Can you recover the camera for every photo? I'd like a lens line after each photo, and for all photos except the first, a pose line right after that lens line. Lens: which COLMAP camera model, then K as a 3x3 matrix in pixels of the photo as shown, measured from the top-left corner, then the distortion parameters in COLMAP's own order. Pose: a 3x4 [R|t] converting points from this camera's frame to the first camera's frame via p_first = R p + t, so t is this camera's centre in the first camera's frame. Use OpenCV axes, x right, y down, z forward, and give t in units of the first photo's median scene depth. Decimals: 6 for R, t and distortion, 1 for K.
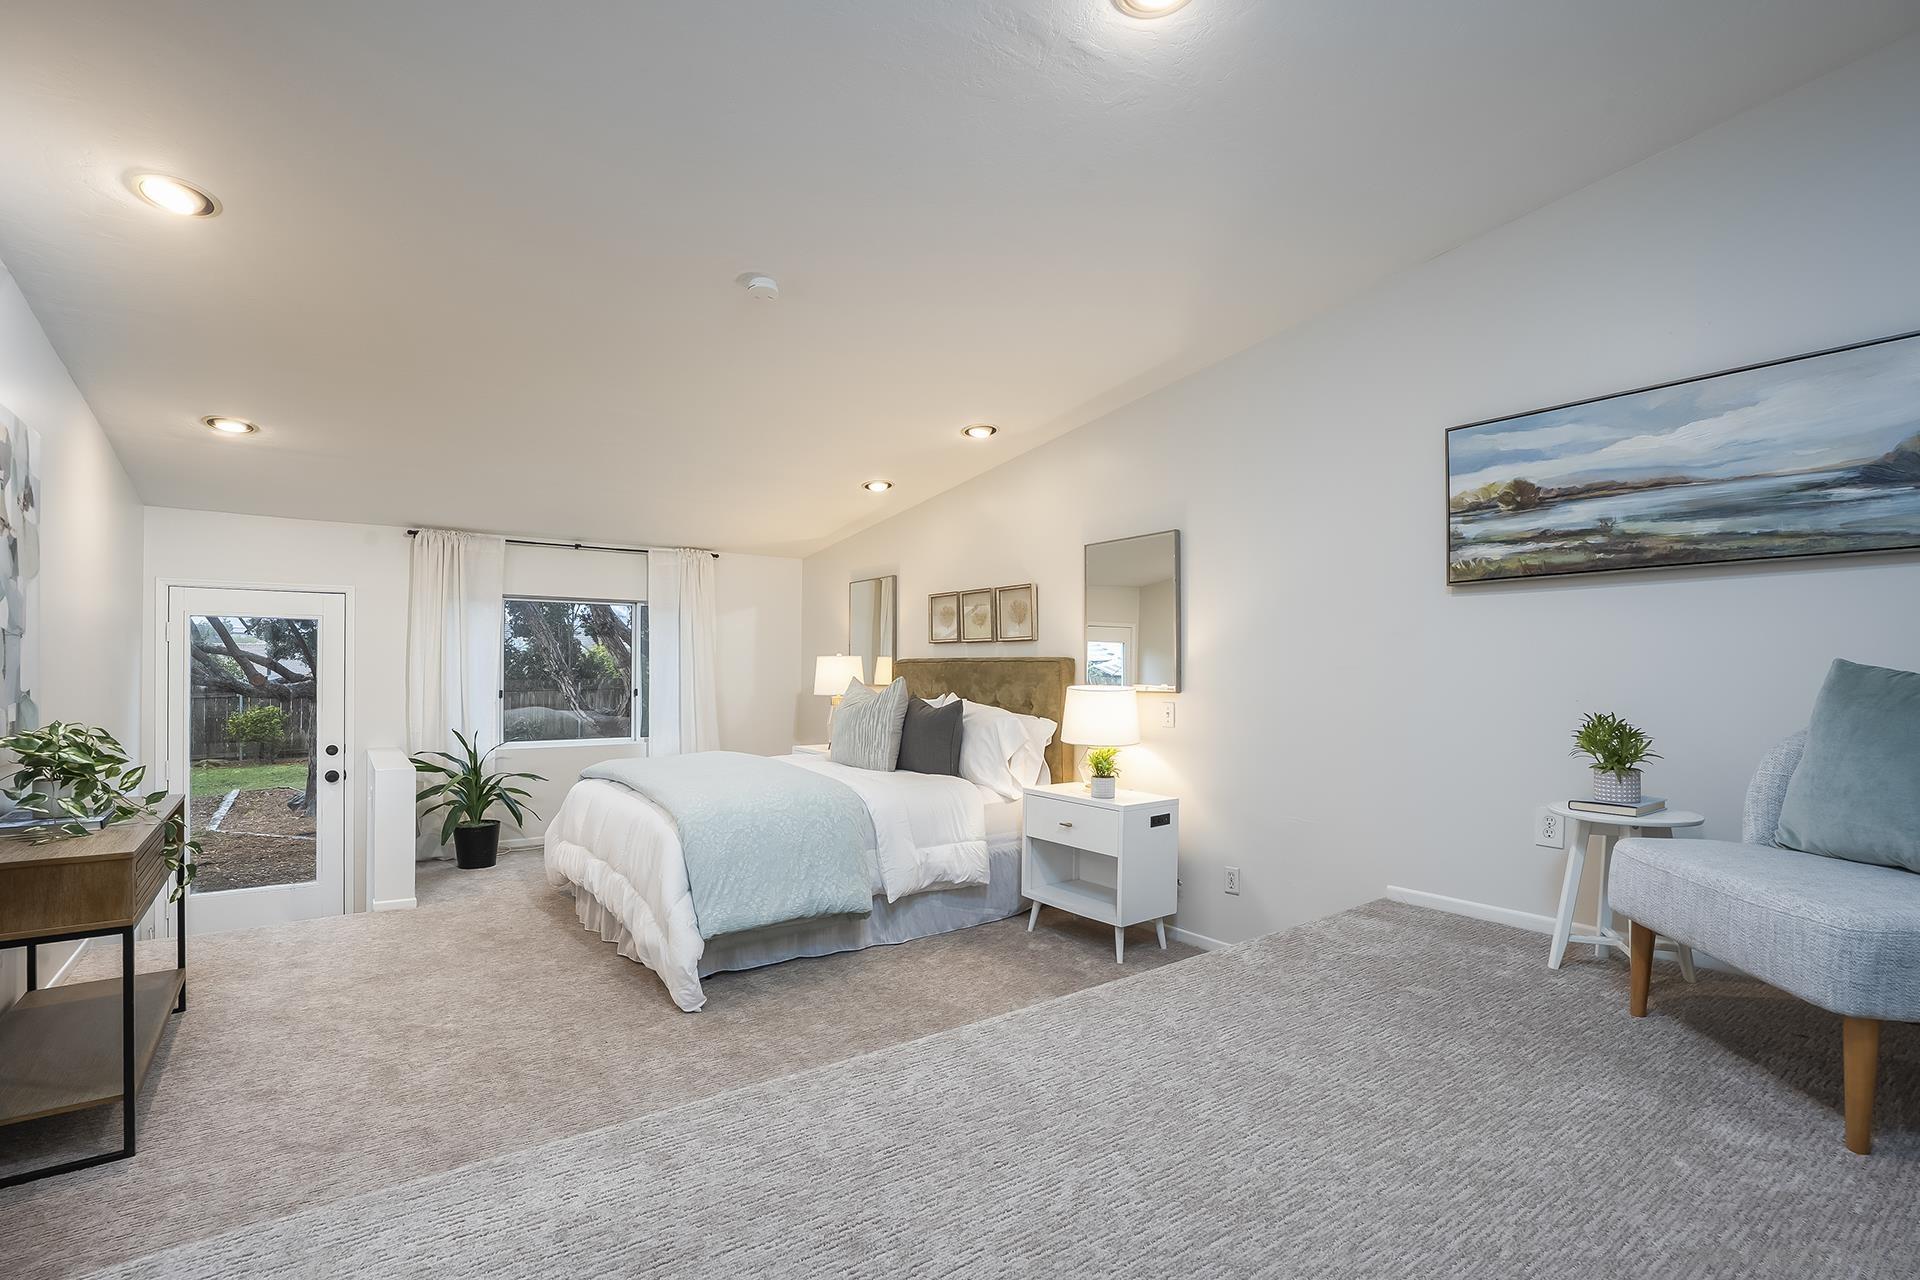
lens RADIAL K [[890.8, 0, 957.9], [0, 890.8, 656.8], [0, 0, 1]] dist [-0.034299, 0.012344]
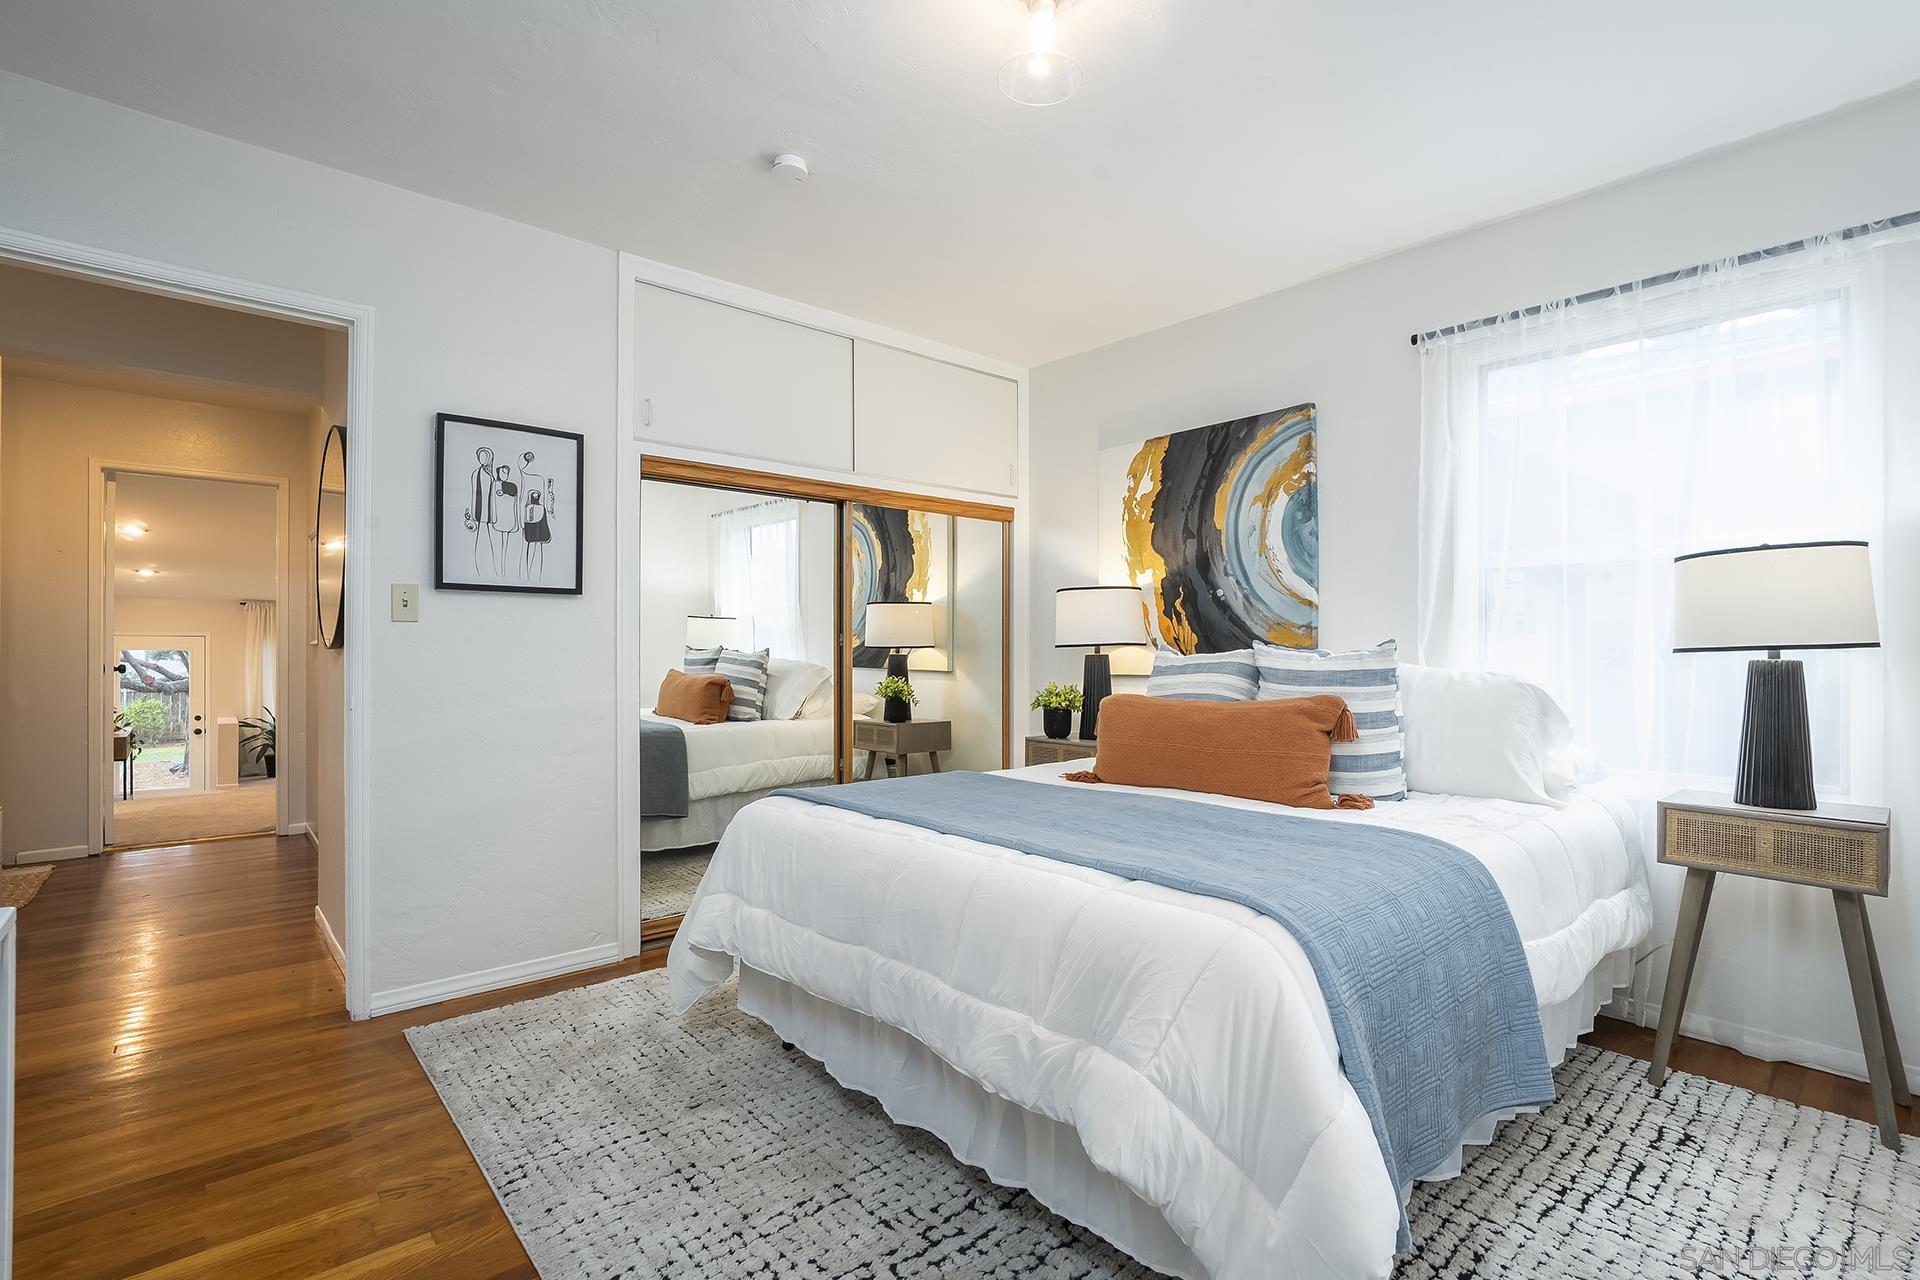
lens RADIAL K [[890.8, 0, 967.3], [0, 890.8, 651.0], [0, 0, 1]] dist [-0.034299, 0.012344]
pose [[0.995771, -0.002918, 0.091827, 0.516728], [0.002582, 0.999990, 0.003783, -0.028190], [-0.091837, -0.003530, 0.995768, -0.693023]]
